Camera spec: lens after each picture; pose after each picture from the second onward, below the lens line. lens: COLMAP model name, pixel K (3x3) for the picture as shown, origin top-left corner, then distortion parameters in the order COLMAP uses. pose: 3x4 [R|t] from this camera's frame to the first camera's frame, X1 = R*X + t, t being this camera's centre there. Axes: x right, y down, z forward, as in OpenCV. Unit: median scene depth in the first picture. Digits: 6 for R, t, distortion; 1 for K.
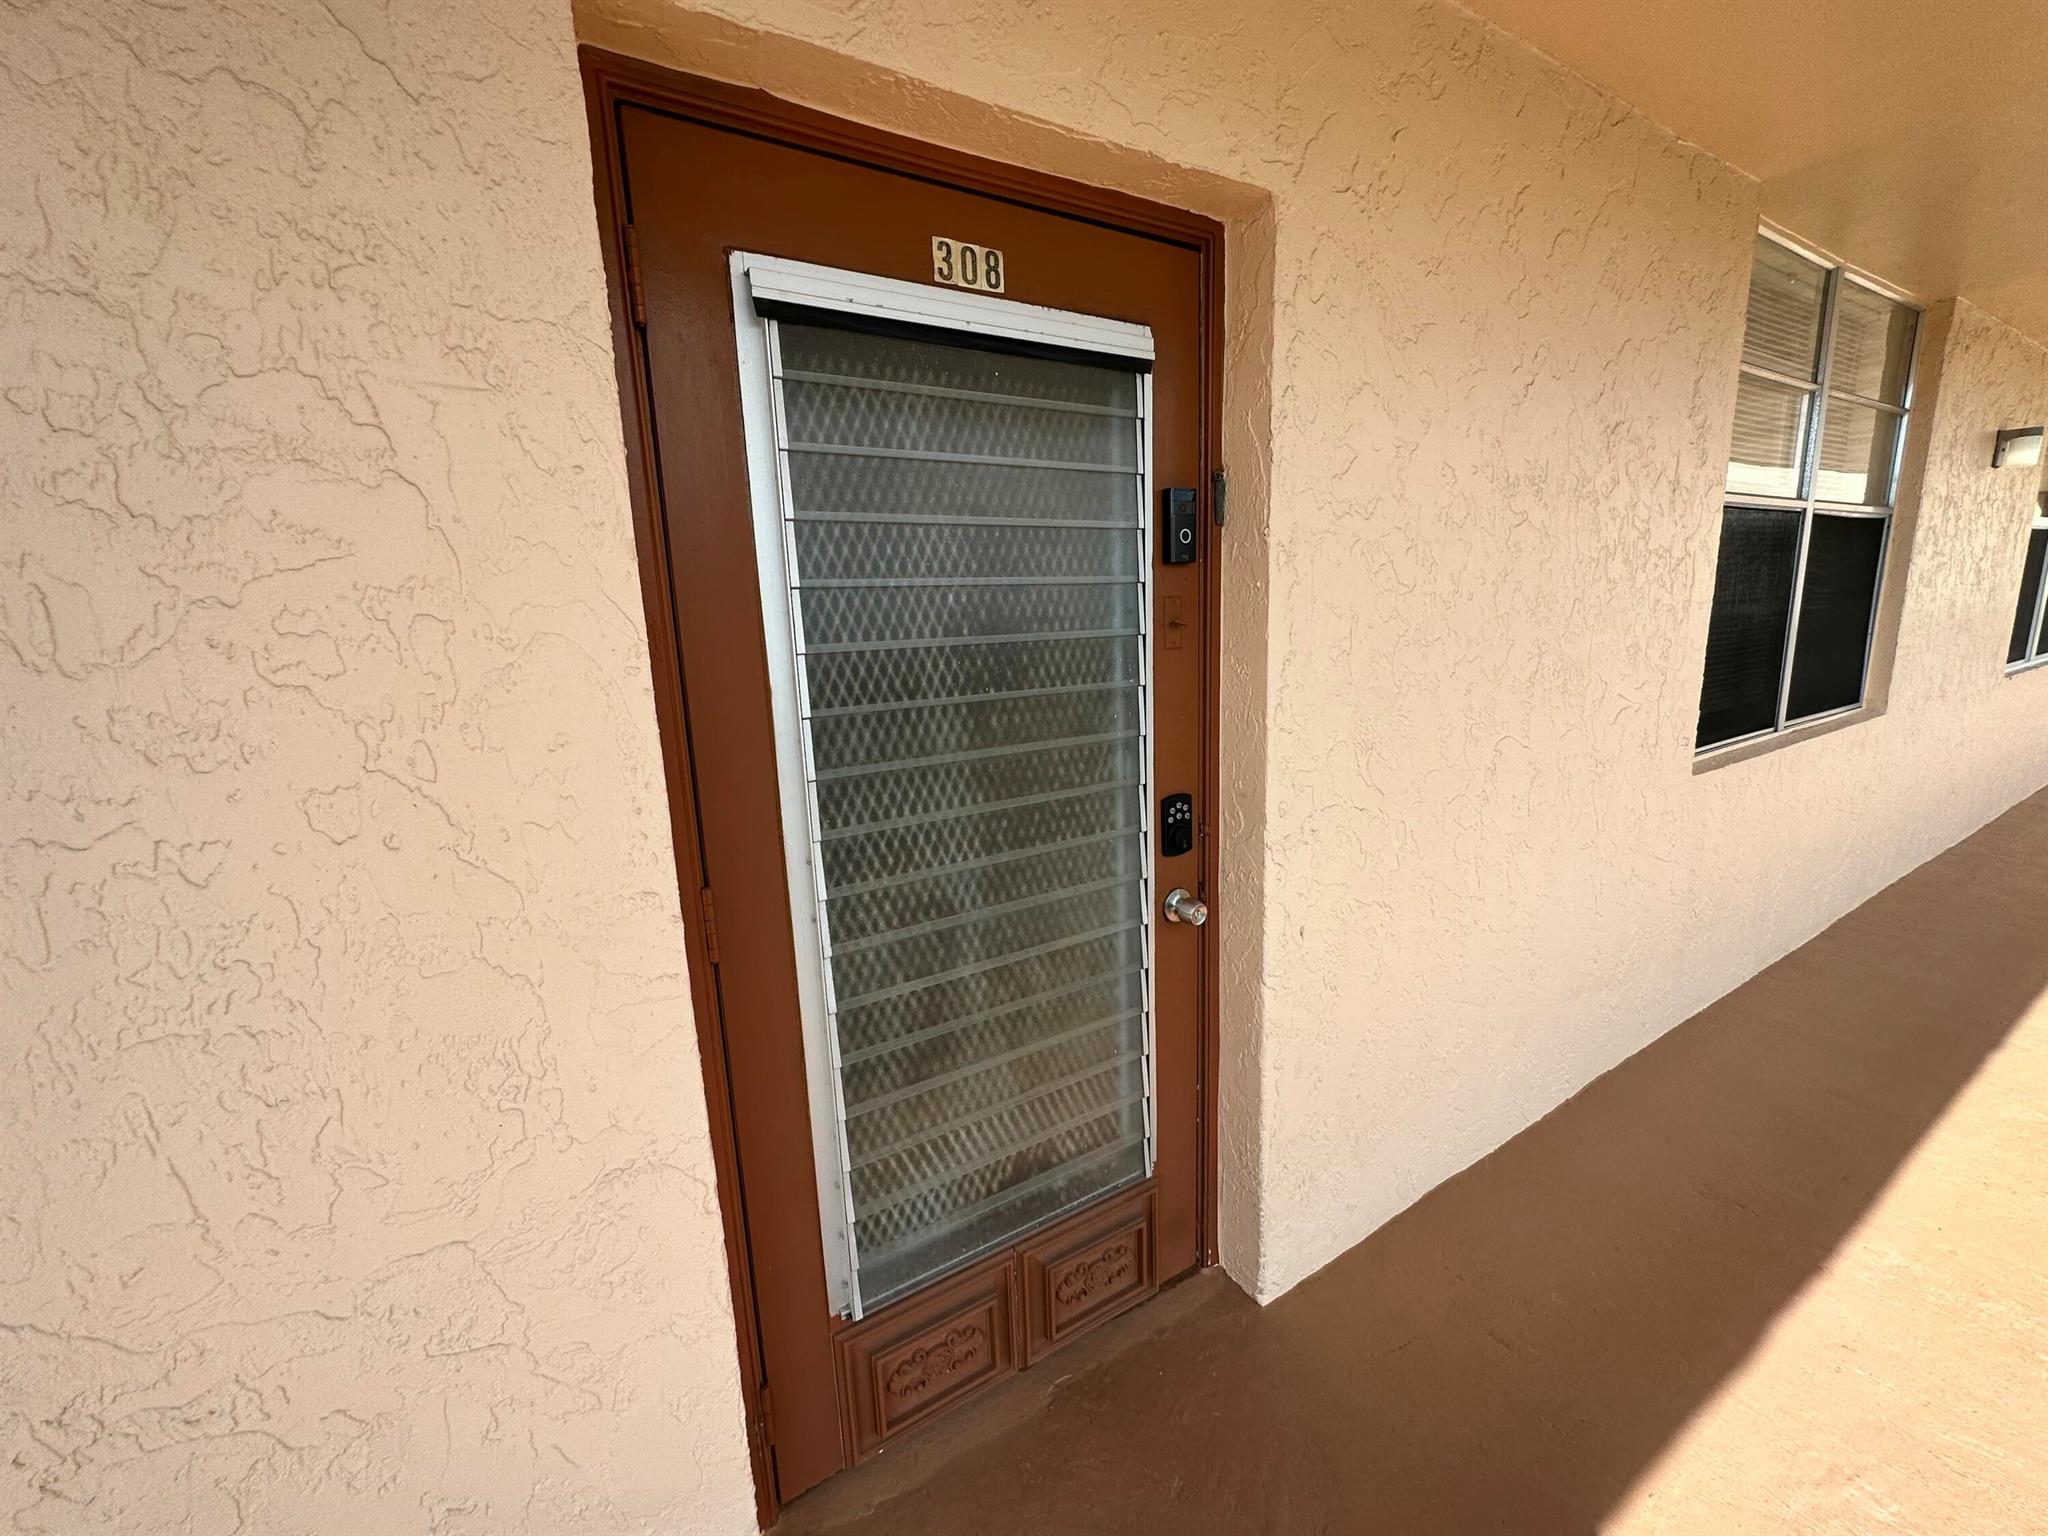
lens RADIAL K [[857.9, 0, 1022.4], [0, 857.9, 766.8], [0, 0, 1]] dist [-0.001587, 0.000011]
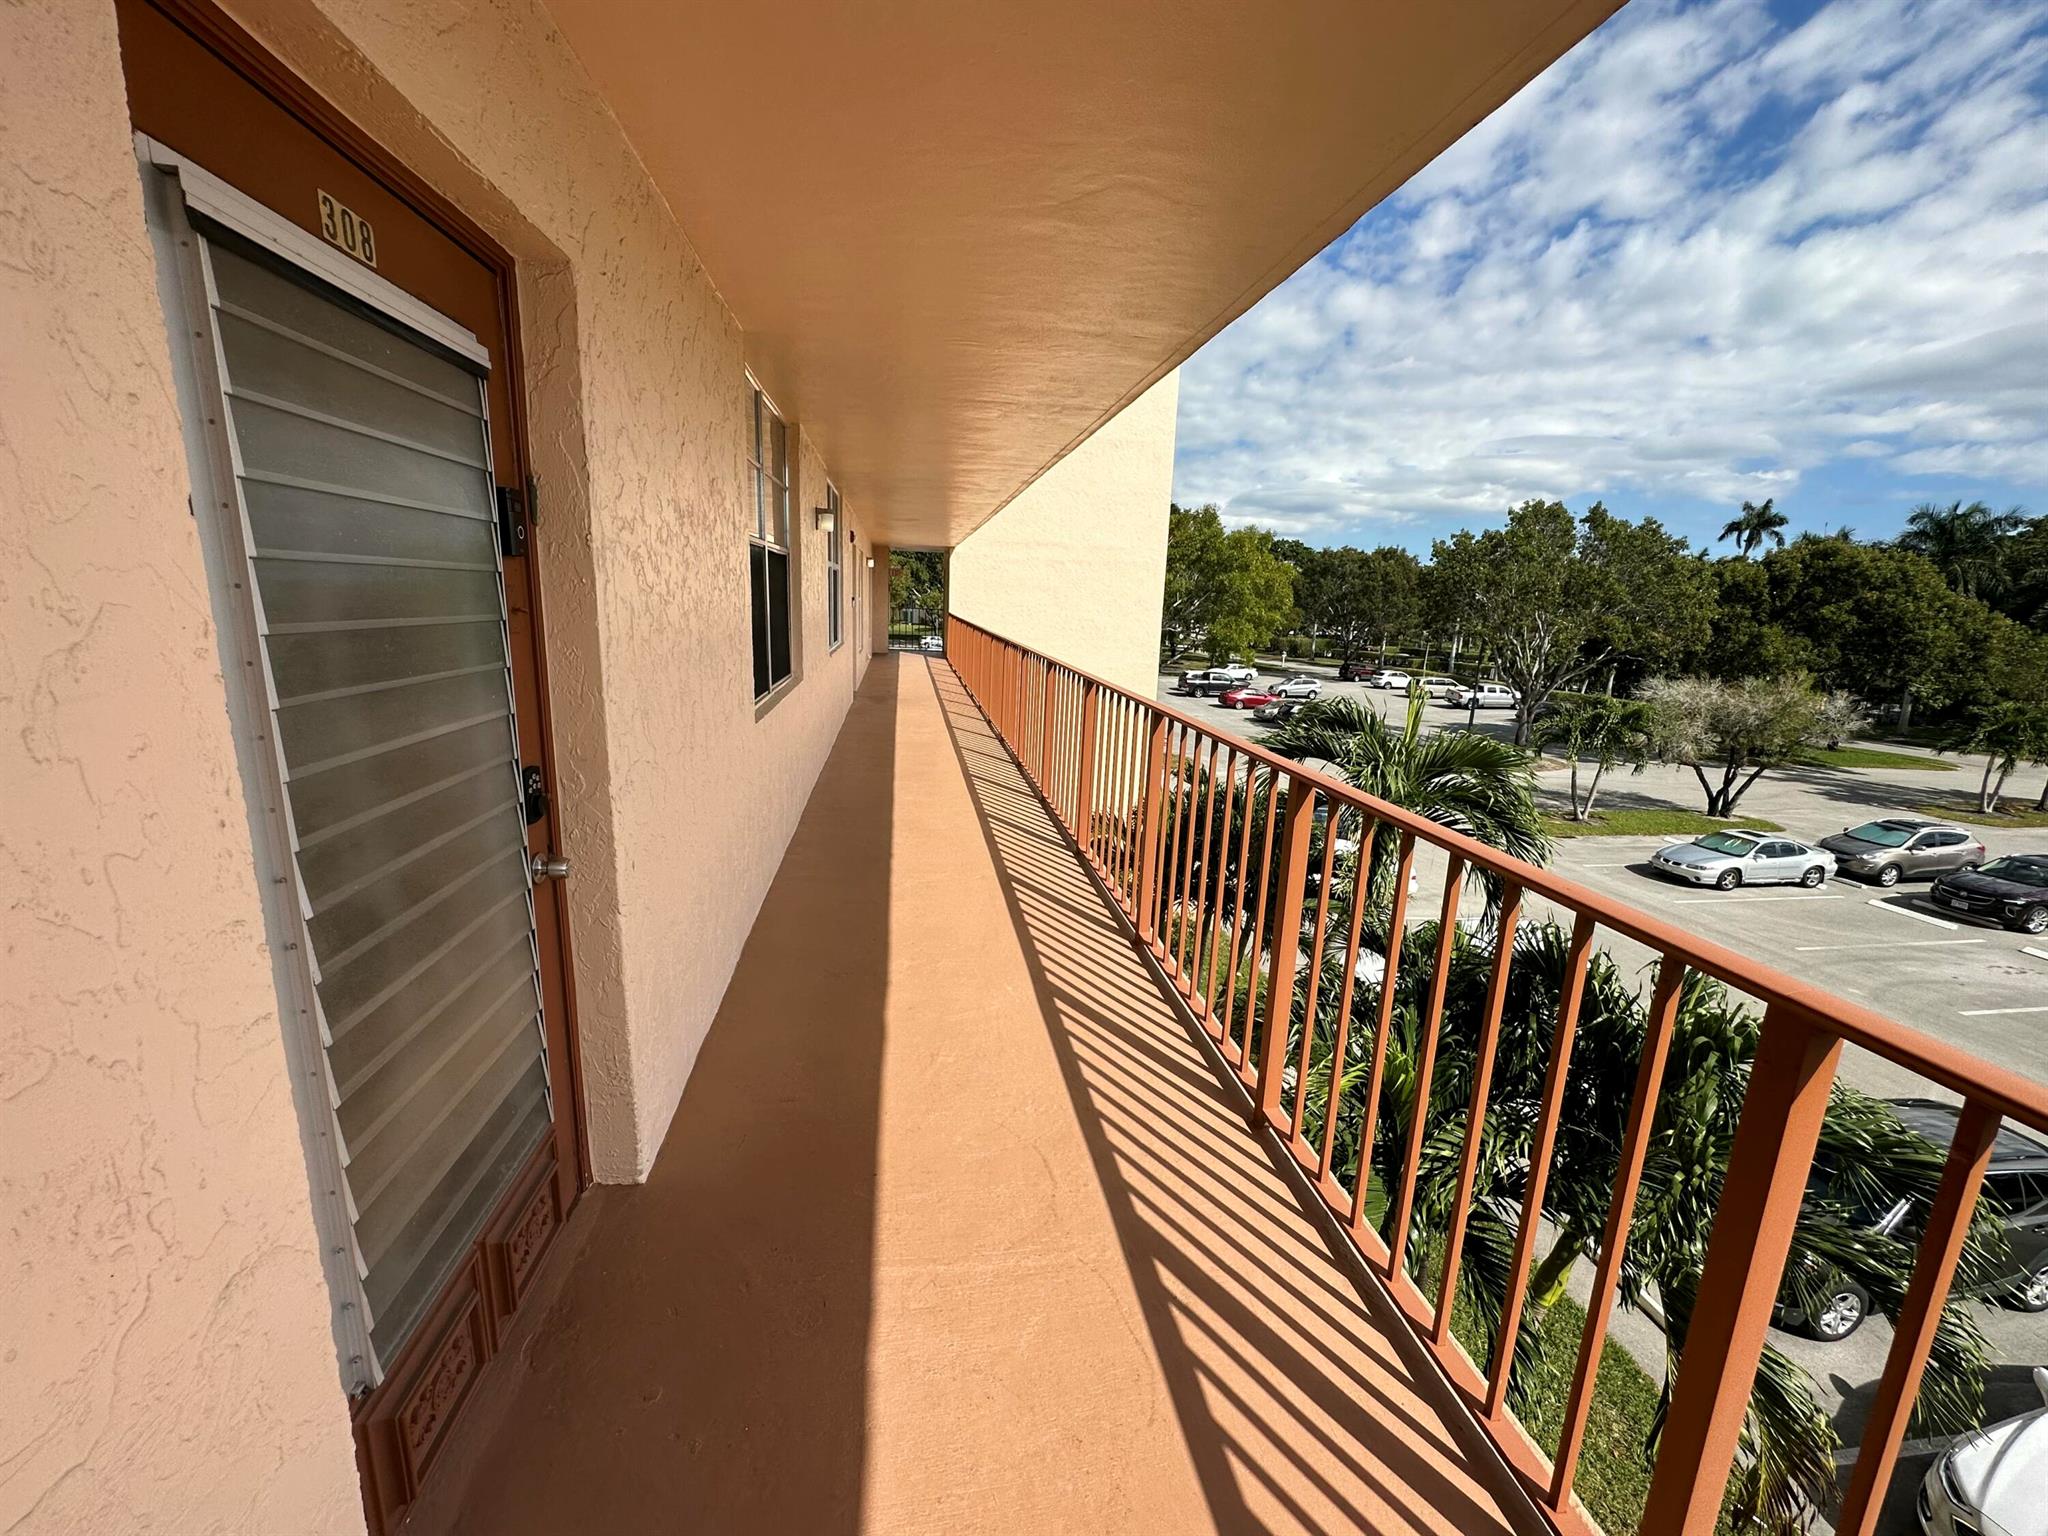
lens RADIAL K [[857.9, 0, 1022.4], [0, 857.9, 766.8], [0, 0, 1]] dist [-0.001587, 0.000011]
pose [[0.402966, -0.132726, 0.905540, -0.638293], [0.124599, 0.988172, 0.089392, 0.014366], [-0.906694, 0.076807, 0.414738, -0.030021]]
